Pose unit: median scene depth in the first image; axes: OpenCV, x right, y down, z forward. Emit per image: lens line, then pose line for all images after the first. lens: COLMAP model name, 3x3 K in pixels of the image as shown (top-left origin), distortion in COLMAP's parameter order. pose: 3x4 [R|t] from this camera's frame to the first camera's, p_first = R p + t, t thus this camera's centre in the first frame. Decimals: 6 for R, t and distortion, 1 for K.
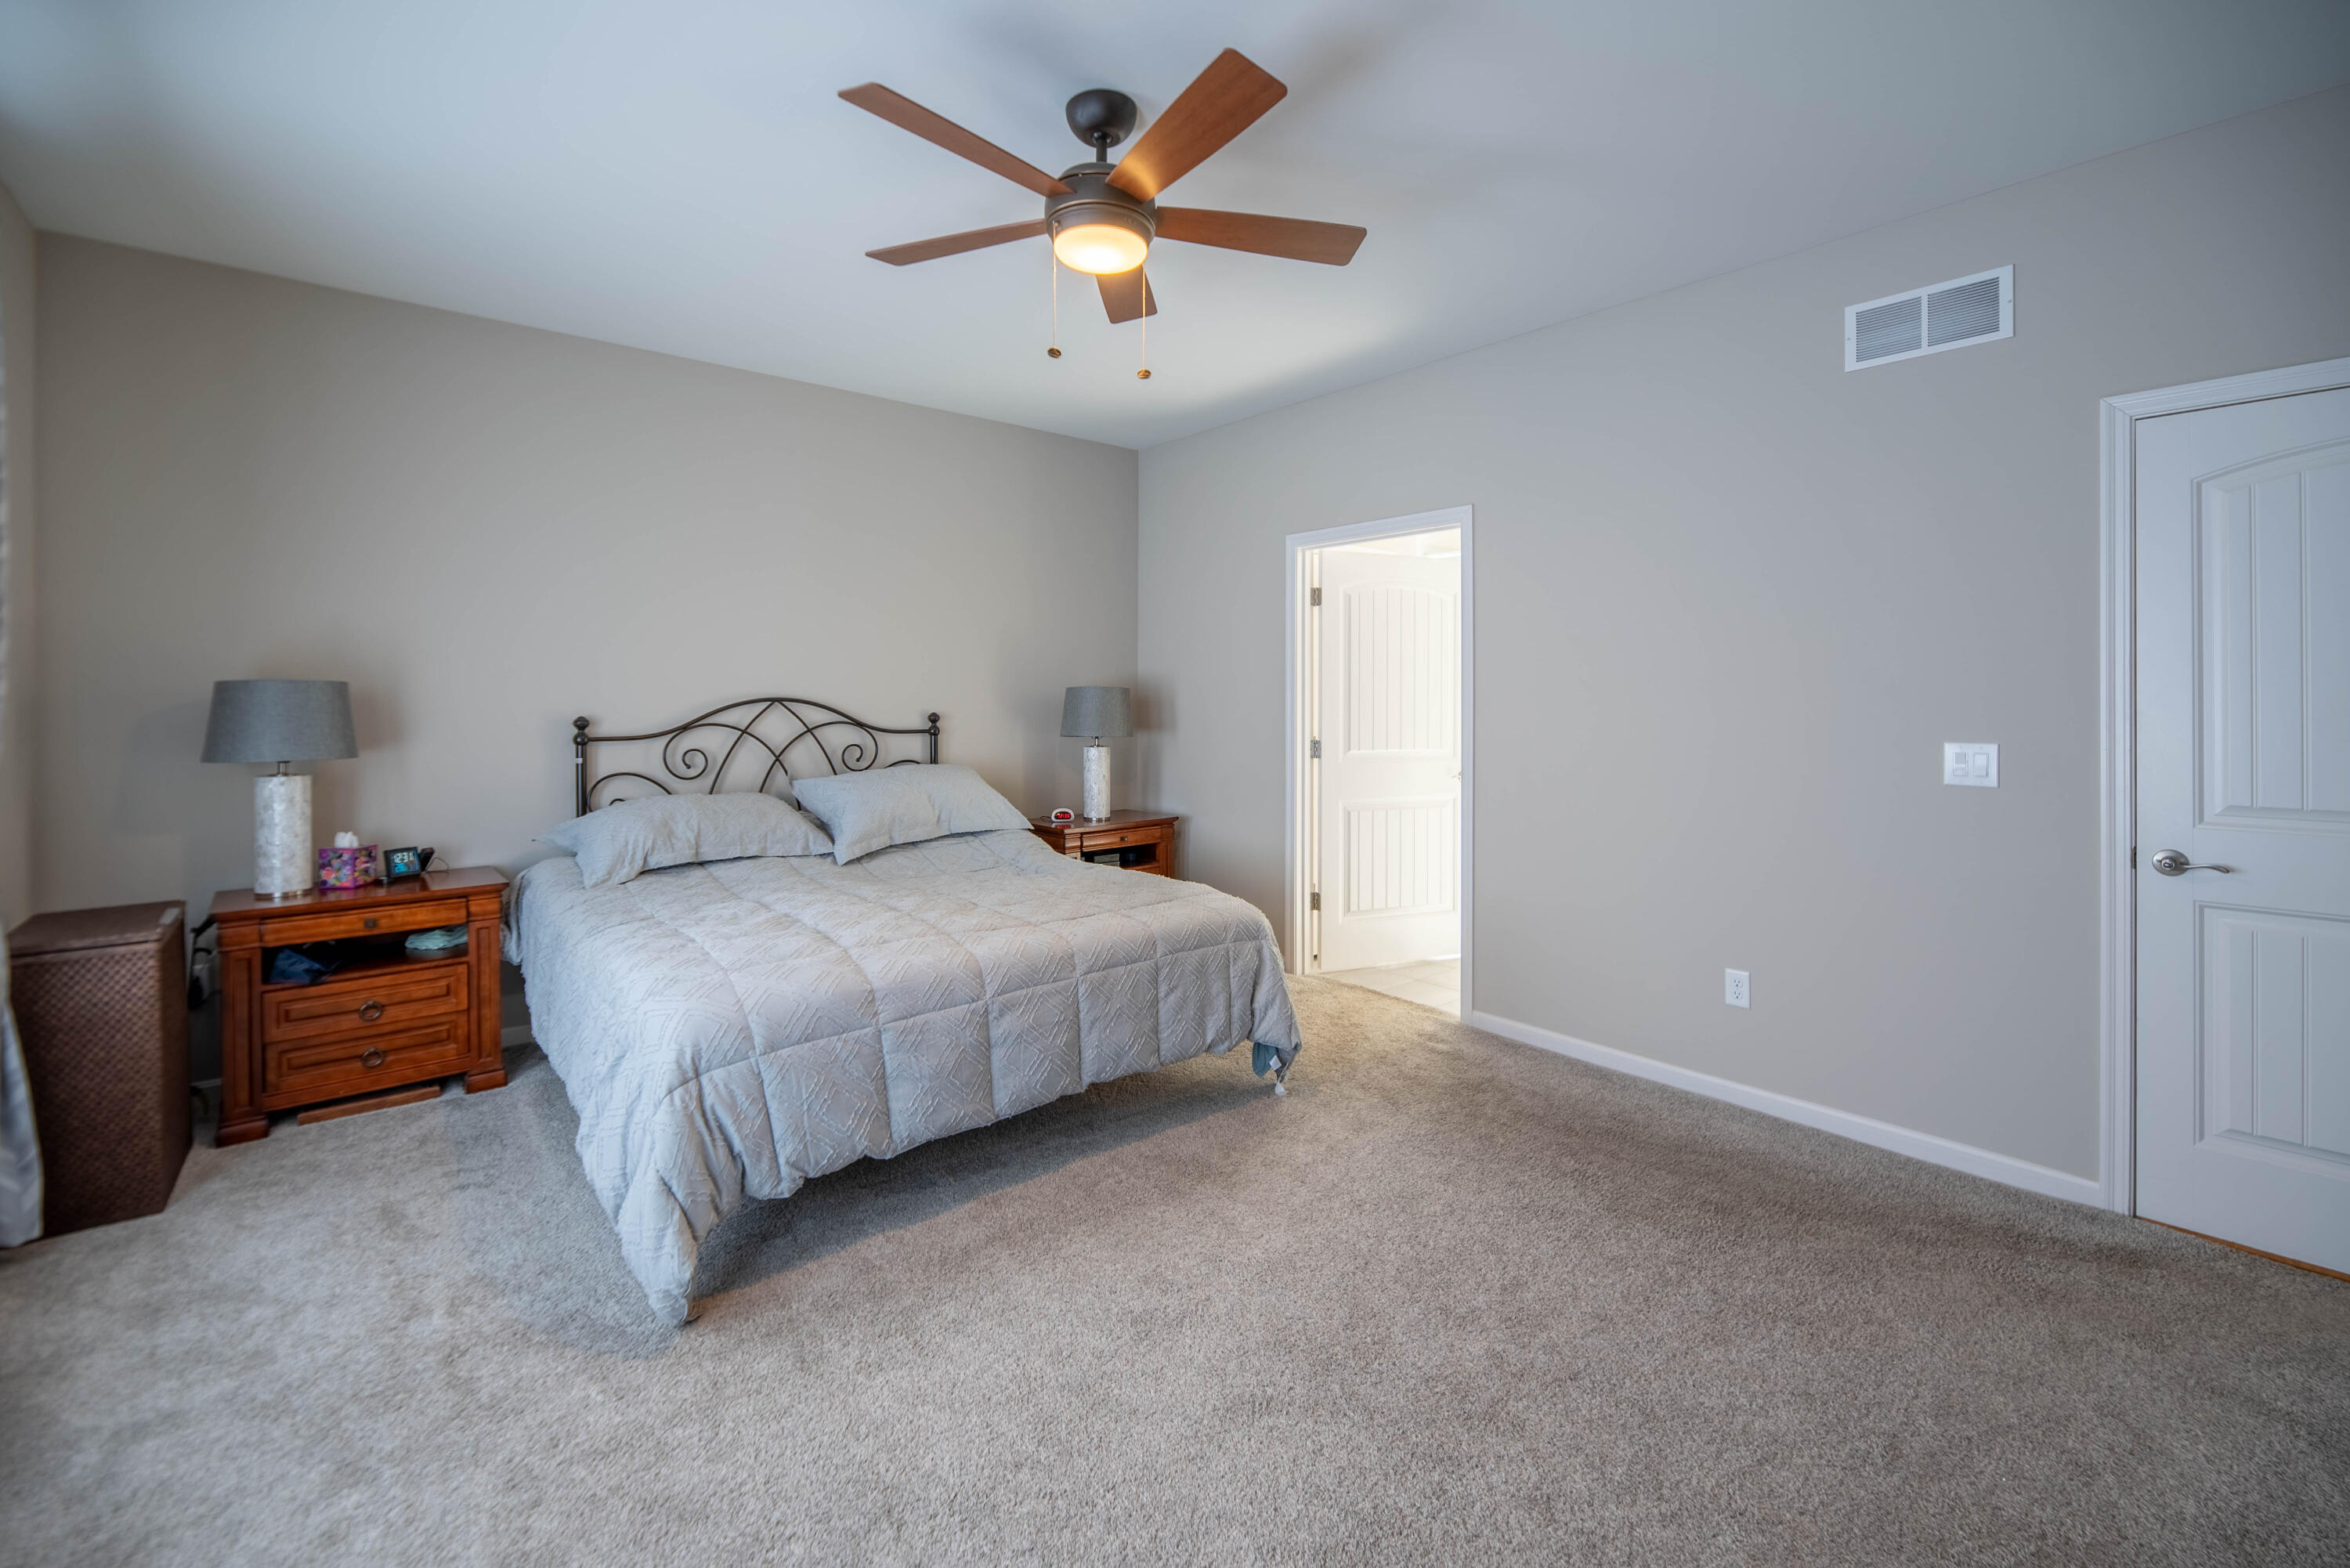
lens RADIAL K [[990.7, 0, 1206.1], [0, 990.7, 698.1], [0, 0, 1]] dist [-0.000365, -0.001936]
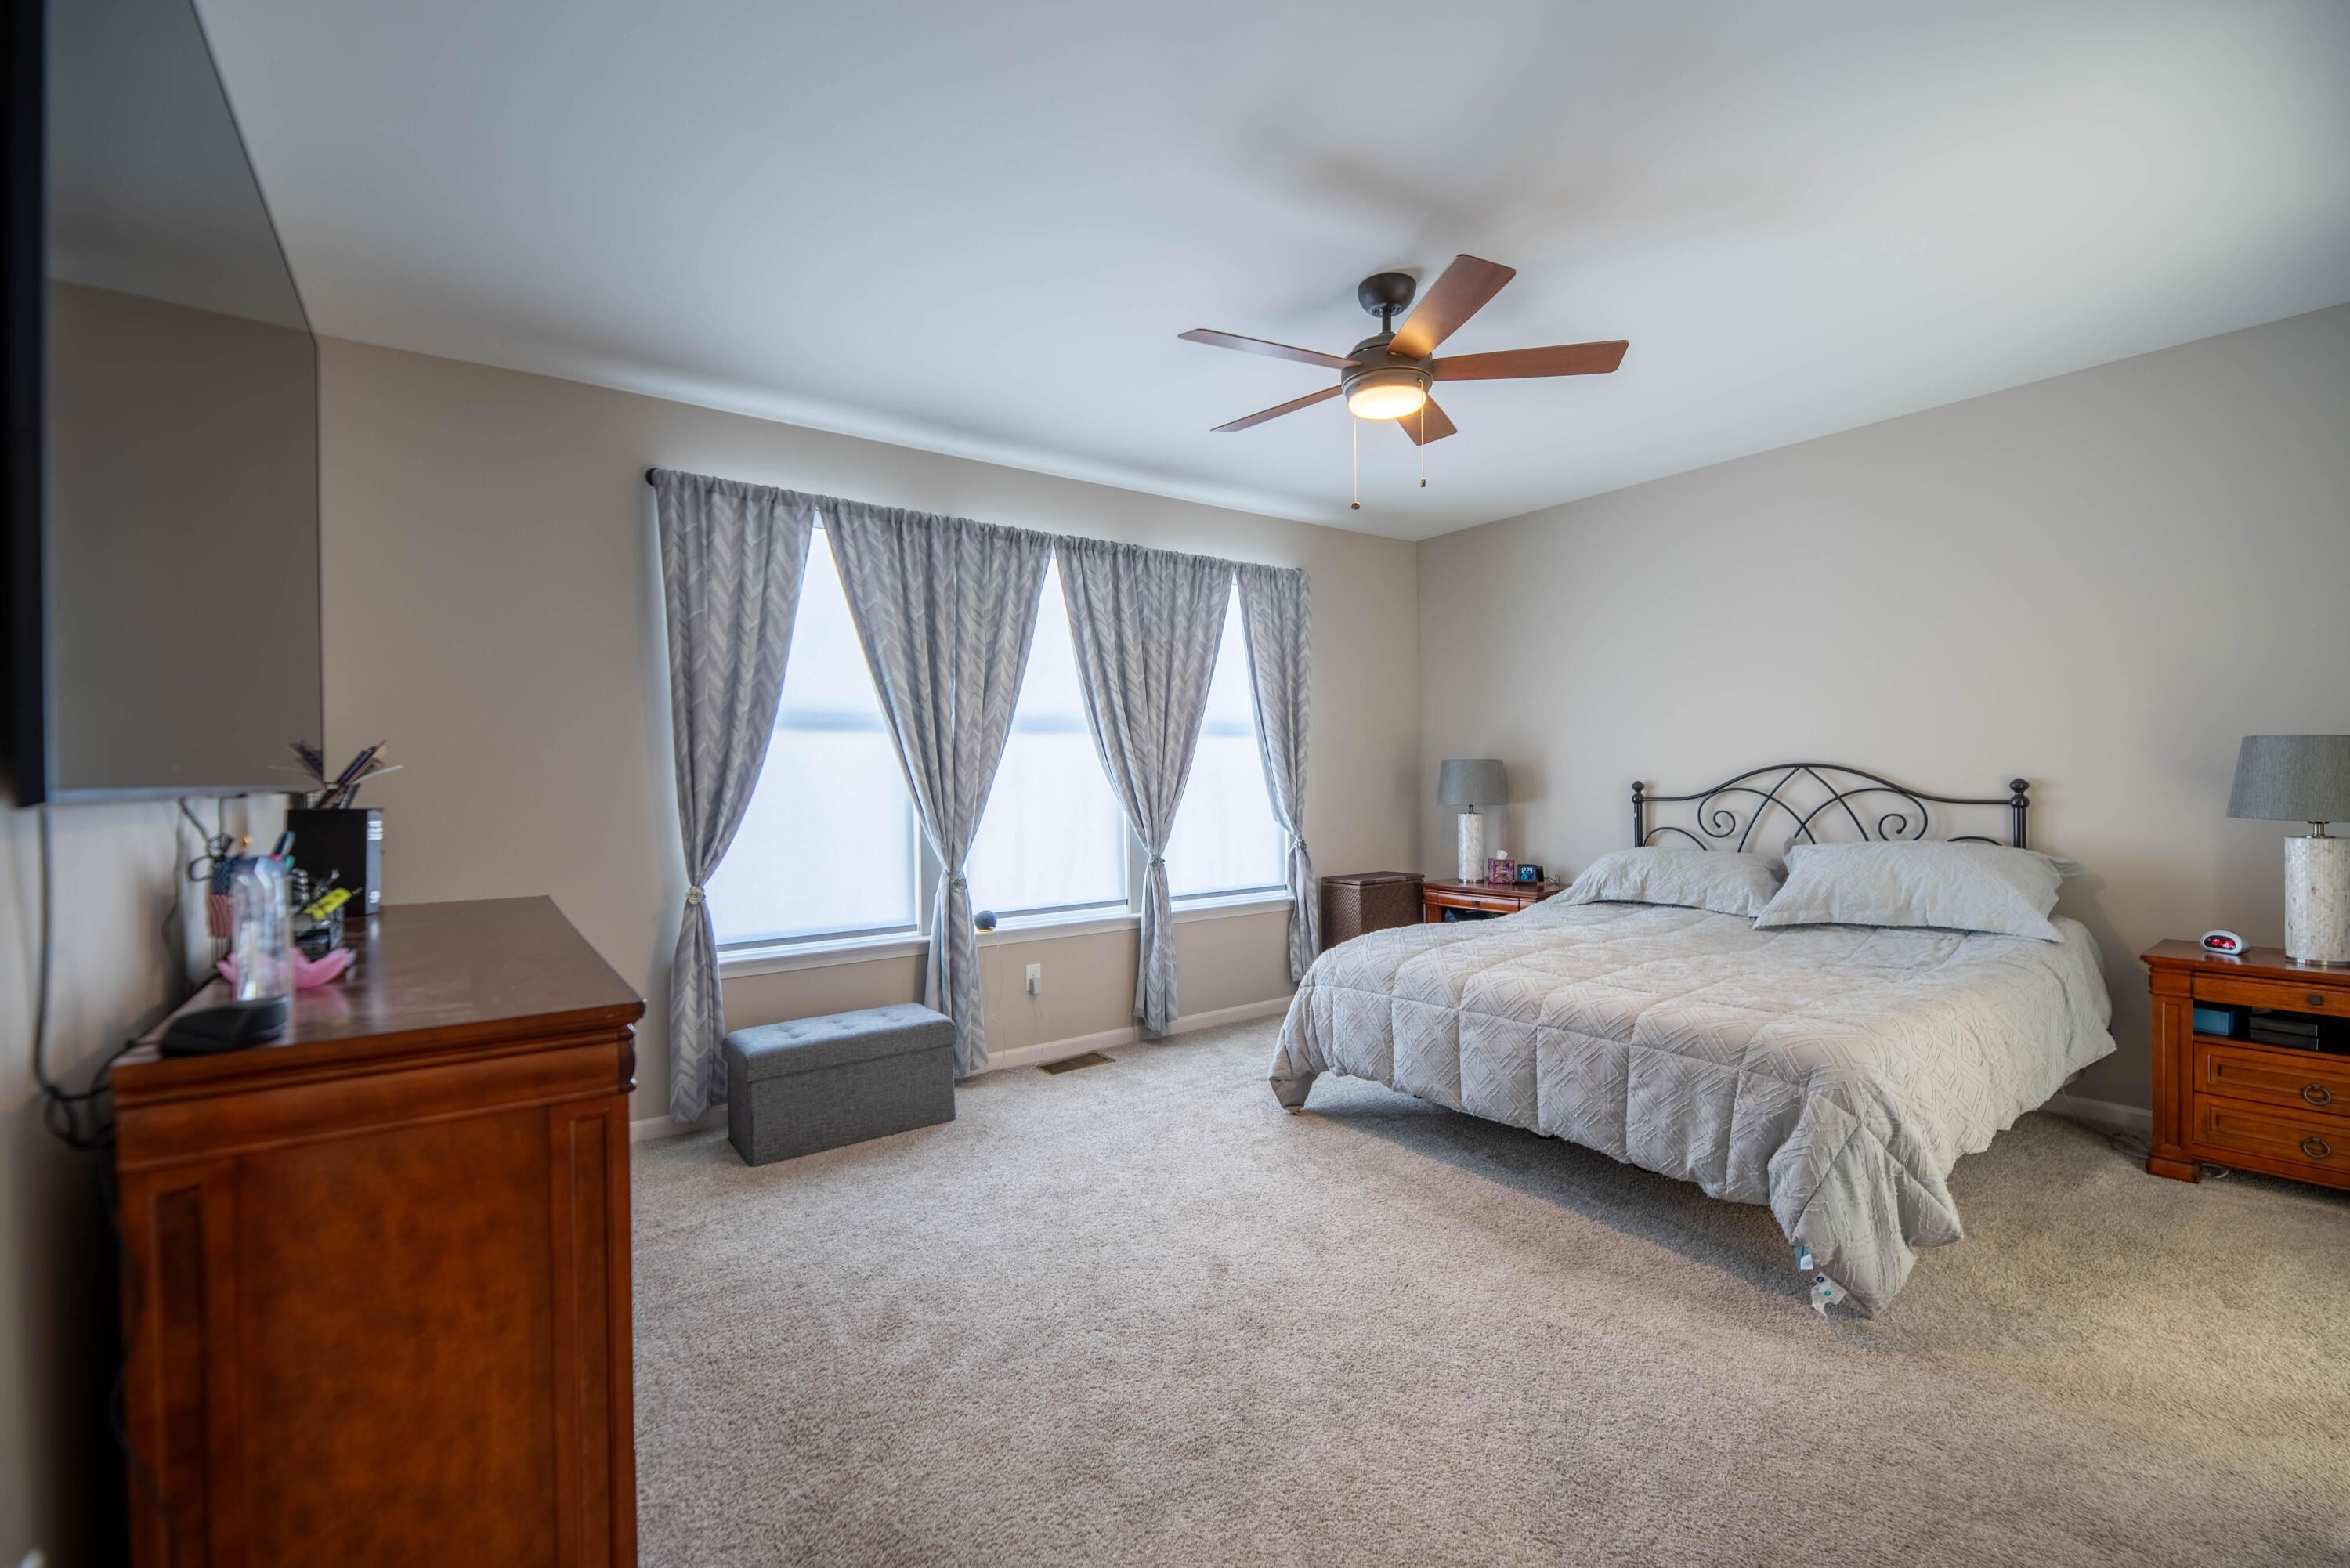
lens RADIAL K [[990.7, 0, 1172.0], [0, 990.7, 775.4], [0, 0, 1]] dist [-0.000365, -0.001936]
pose [[-0.091579, -0.002477, -0.995795, 0.775773], [0.013406, 0.999903, -0.003720, 0.008505], [0.995708, -0.013690, -0.091537, 0.565218]]
